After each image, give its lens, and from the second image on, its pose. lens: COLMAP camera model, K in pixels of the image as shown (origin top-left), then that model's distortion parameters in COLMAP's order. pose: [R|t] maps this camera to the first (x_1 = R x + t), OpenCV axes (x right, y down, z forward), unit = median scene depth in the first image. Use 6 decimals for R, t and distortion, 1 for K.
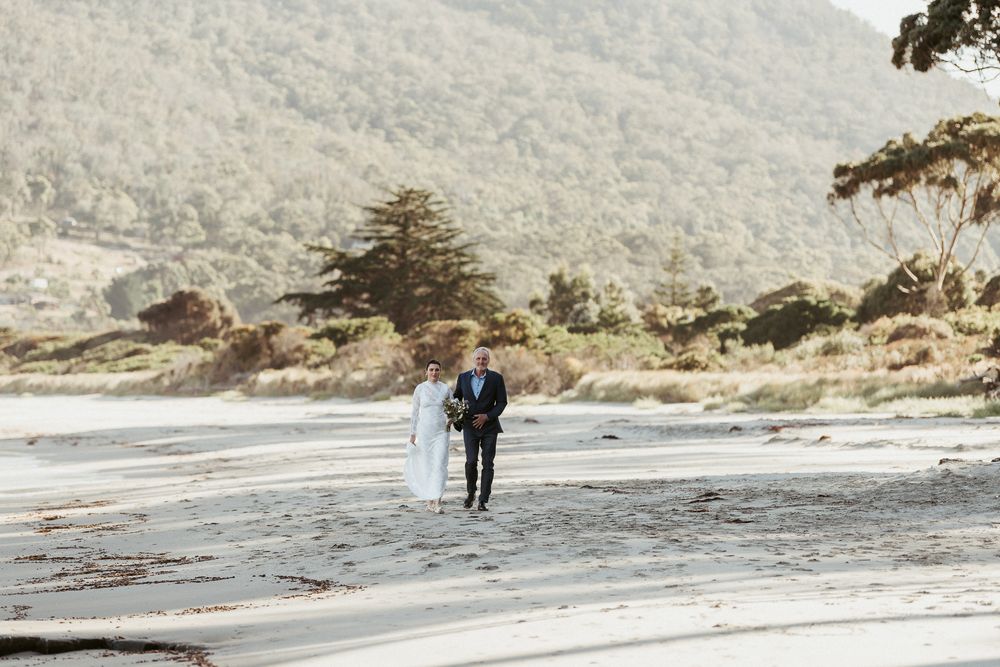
lens RADIAL K [[4292.9, 0, 500.0], [0, 4292.9, 333.5], [0, 0, 1]] dist [-0.142238, 3.103614]
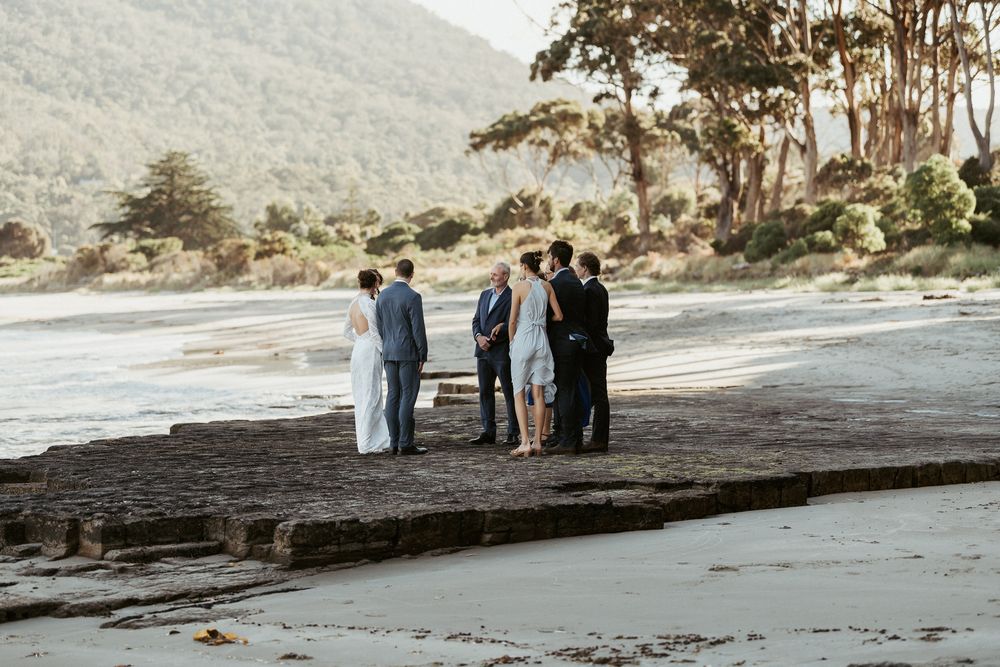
lens RADIAL K [[3181.5, 0, 500.0], [0, 3181.5, 333.5], [0, 0, 1]] dist [-0.123466, -0.035208]
pose [[0.993464, -0.032028, 0.109558, -0.030904], [0.028562, 0.999045, 0.033061, -0.003186], [-0.110512, -0.029715, 0.993430, -0.121598]]
